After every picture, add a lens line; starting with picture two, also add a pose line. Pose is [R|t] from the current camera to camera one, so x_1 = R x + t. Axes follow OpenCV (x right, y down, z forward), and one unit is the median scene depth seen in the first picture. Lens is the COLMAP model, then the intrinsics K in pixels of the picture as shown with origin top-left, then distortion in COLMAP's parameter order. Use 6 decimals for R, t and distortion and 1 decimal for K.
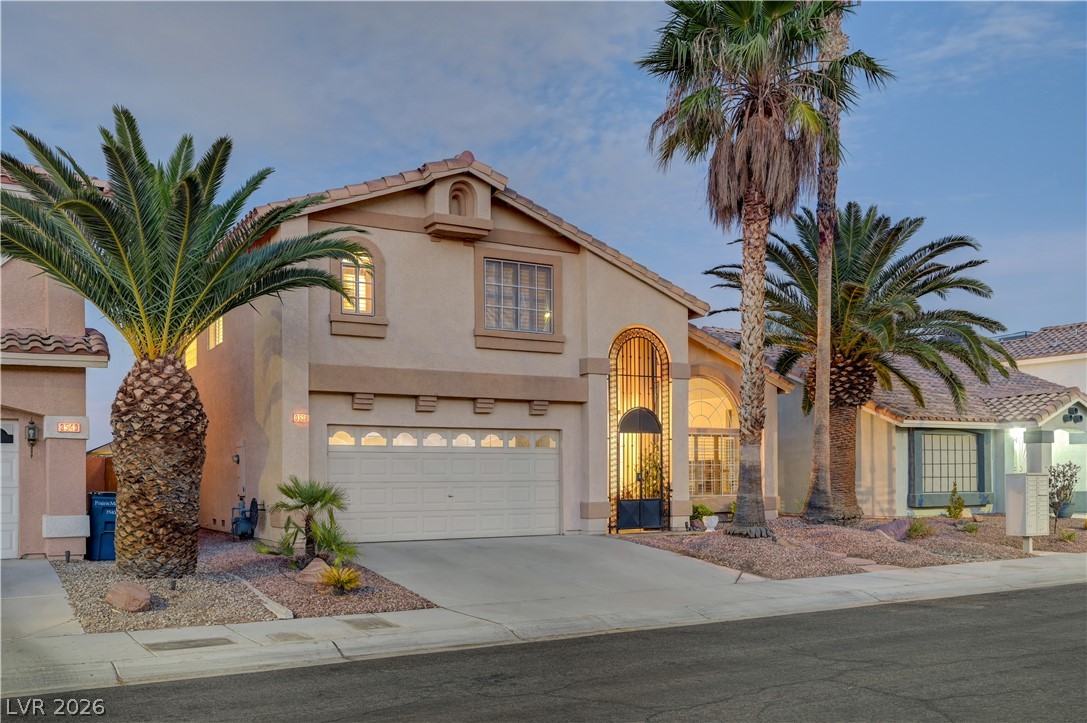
lens RADIAL K [[902.3, 0, 543.5], [0, 902.3, 361.5], [0, 0, 1]] dist [0.005775, 0.002742]
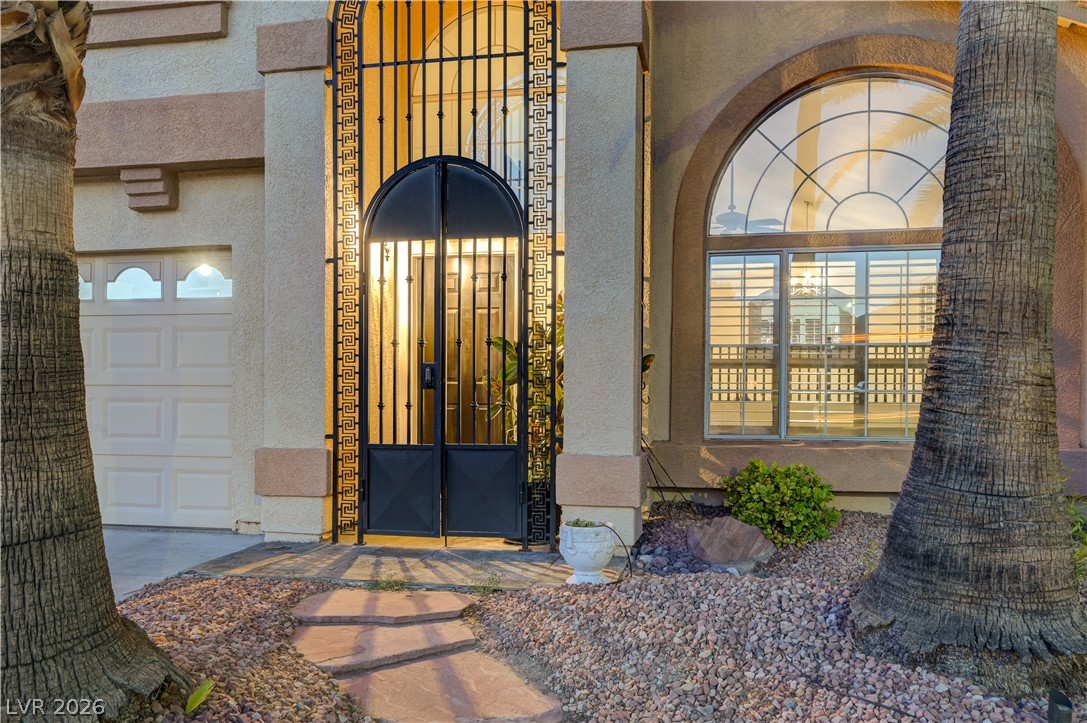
lens RADIAL K [[826.8, 0, 543.5], [0, 826.8, 361.5], [0, 0, 1]] dist [-0.001524, -0.000608]
pose [[0.771096, -0.012847, -0.636589, 0.343918], [0.069489, 0.995522, 0.064082, 0.114459], [0.632916, -0.093649, 0.768536, 0.858714]]
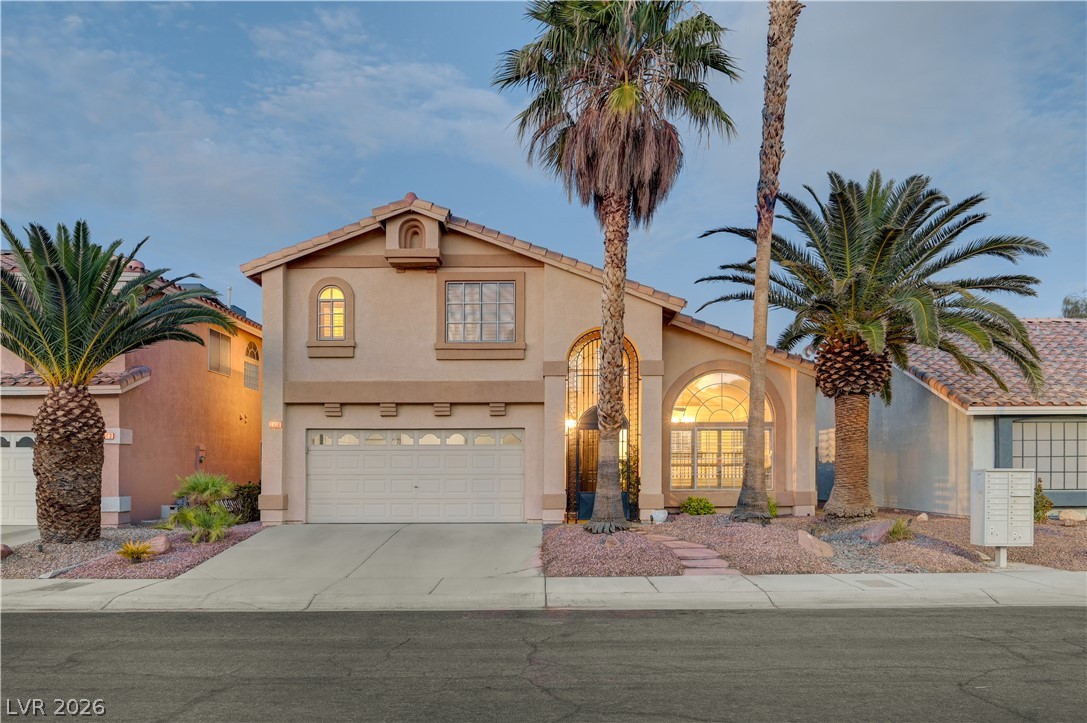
lens RADIAL K [[748.8, 0, 544.1], [0, 748.8, 383.2], [0, 0, 1]] dist [0.000683, -0.000157]
pose [[0.878373, -0.051680, -0.475173, 0.499788], [0.058767, 0.998272, 0.000059, 0.022850], [0.474349, -0.027976, 0.879892, 0.214451]]
